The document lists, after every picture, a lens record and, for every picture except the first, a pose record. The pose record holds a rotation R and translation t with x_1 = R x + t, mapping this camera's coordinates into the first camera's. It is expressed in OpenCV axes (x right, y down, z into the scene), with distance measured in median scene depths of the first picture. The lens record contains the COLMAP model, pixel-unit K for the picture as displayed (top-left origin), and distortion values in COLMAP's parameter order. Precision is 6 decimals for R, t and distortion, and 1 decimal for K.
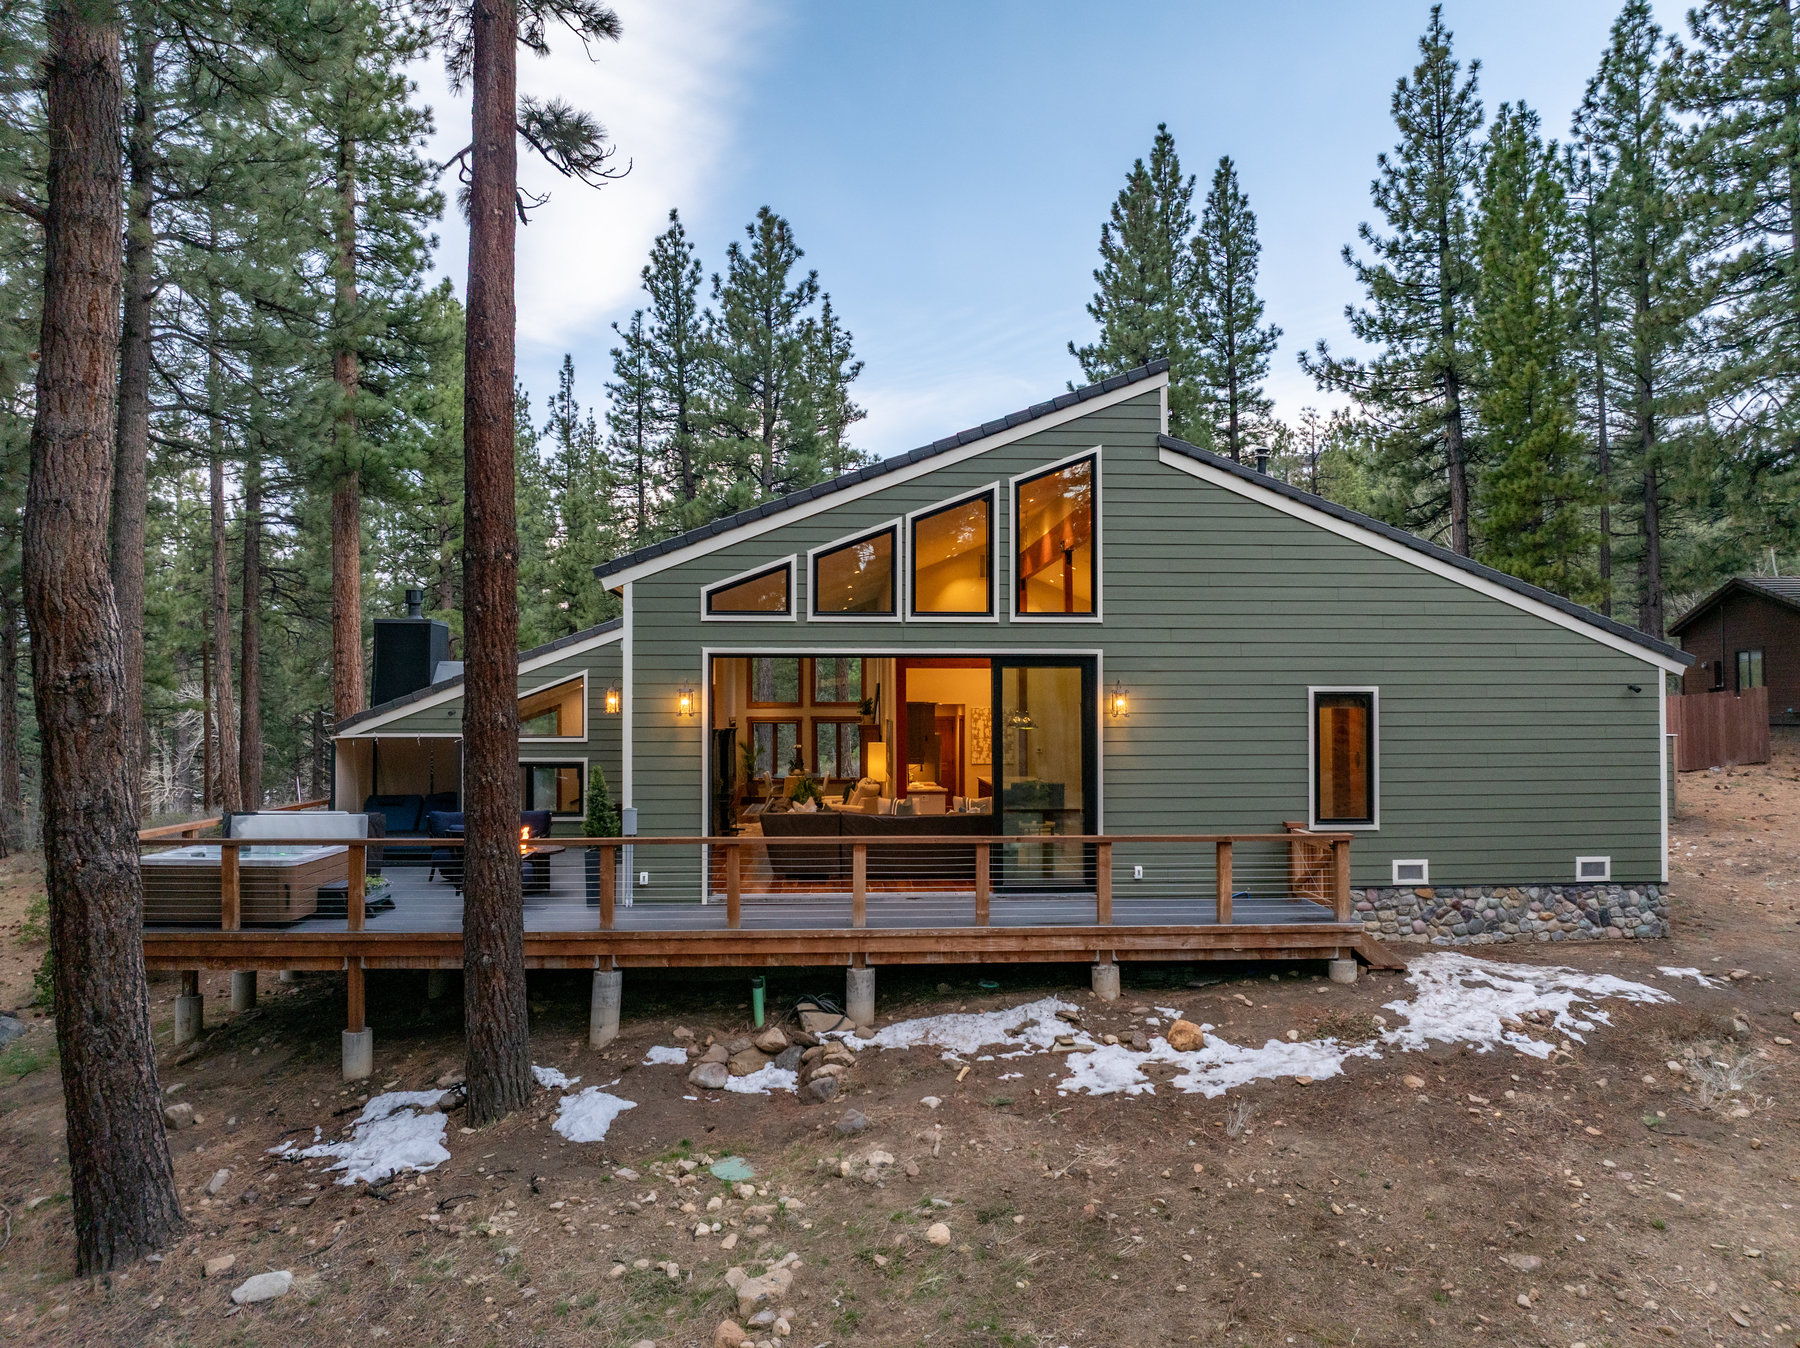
lens RADIAL K [[1327.4, 0, 900.0], [0, 1327.4, 674.0], [0, 0, 1]] dist [-0.043036, 0.008707]
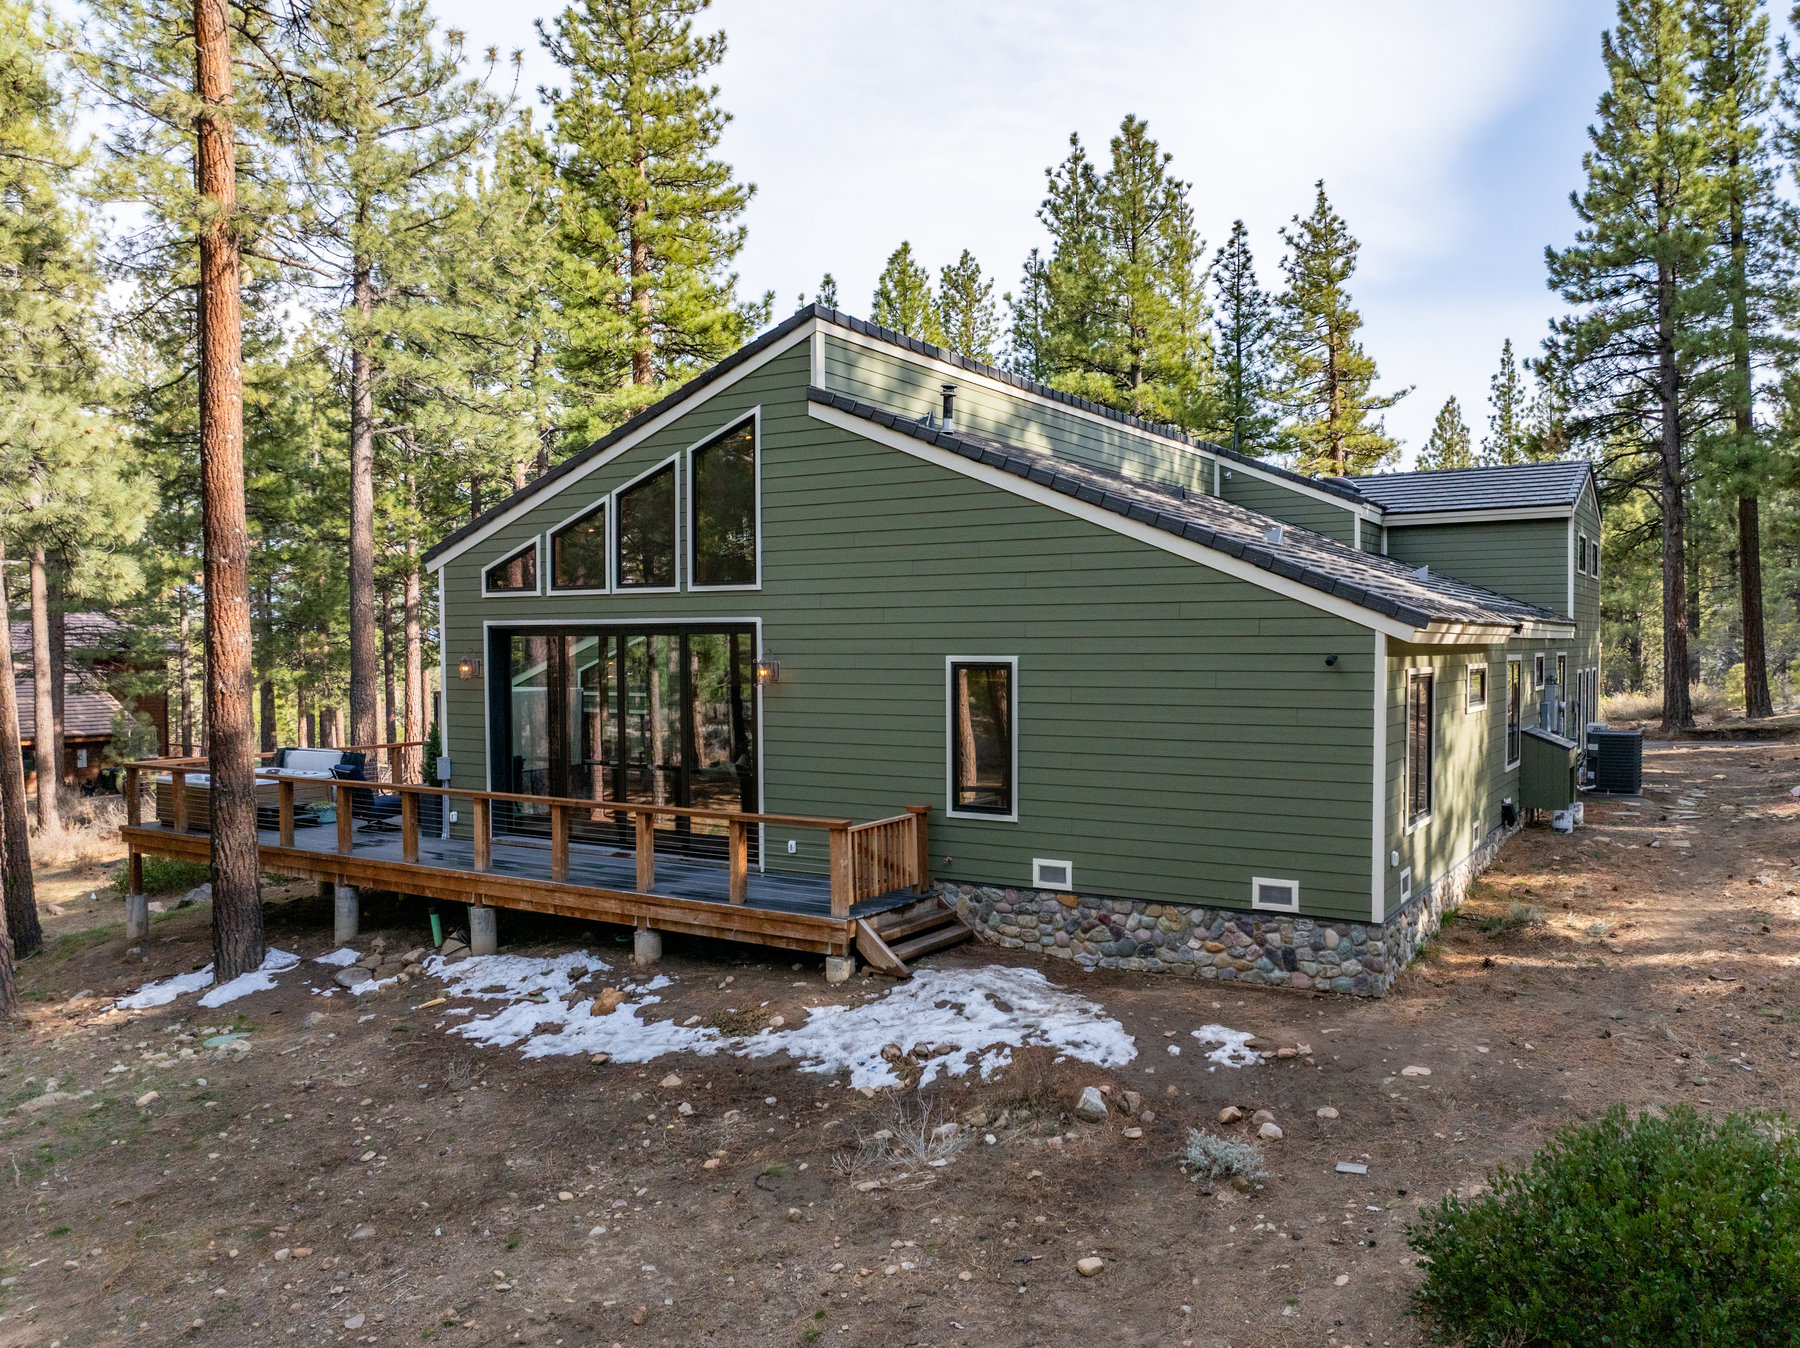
lens RADIAL K [[1399.8, 0, 901.3], [0, 1399.8, 710.2], [0, 0, 1]] dist [-0.001884, -0.110959]
pose [[0.810959, 0.026237, -0.584515, 0.864744], [0.017614, 0.997447, 0.069211, -0.020454], [0.584838, -0.066423, 0.808426, 0.226984]]
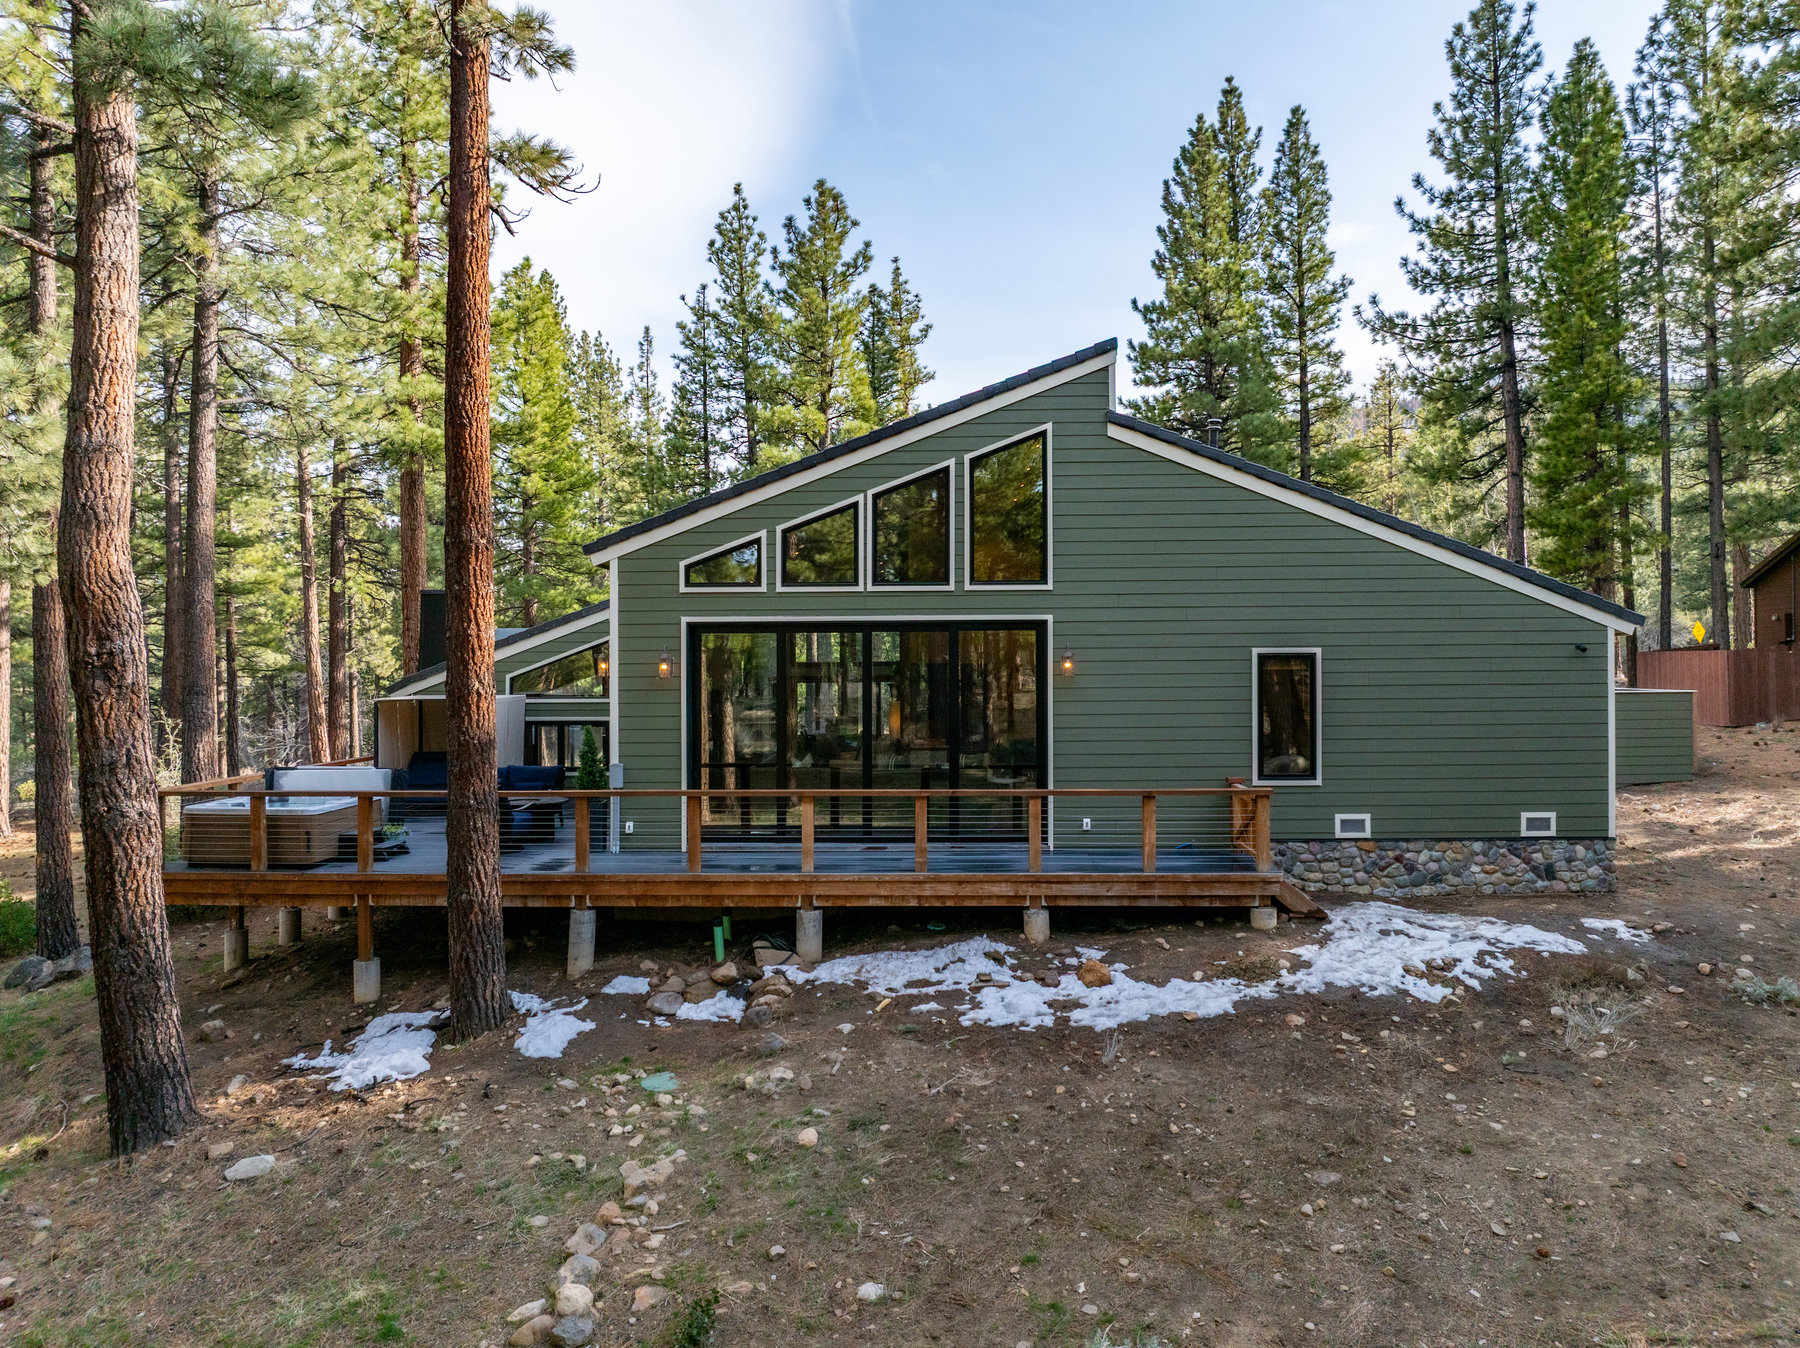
lens RADIAL K [[1339.6, 0, 902.7], [0, 1339.6, 646.5], [0, 0, 1]] dist [-0.032209, -0.008423]
pose [[0.995612, -0.007364, -0.093283, 0.137194], [0.008694, 0.999866, 0.013859, -0.009514], [0.093168, -0.014609, 0.995543, -0.083825]]
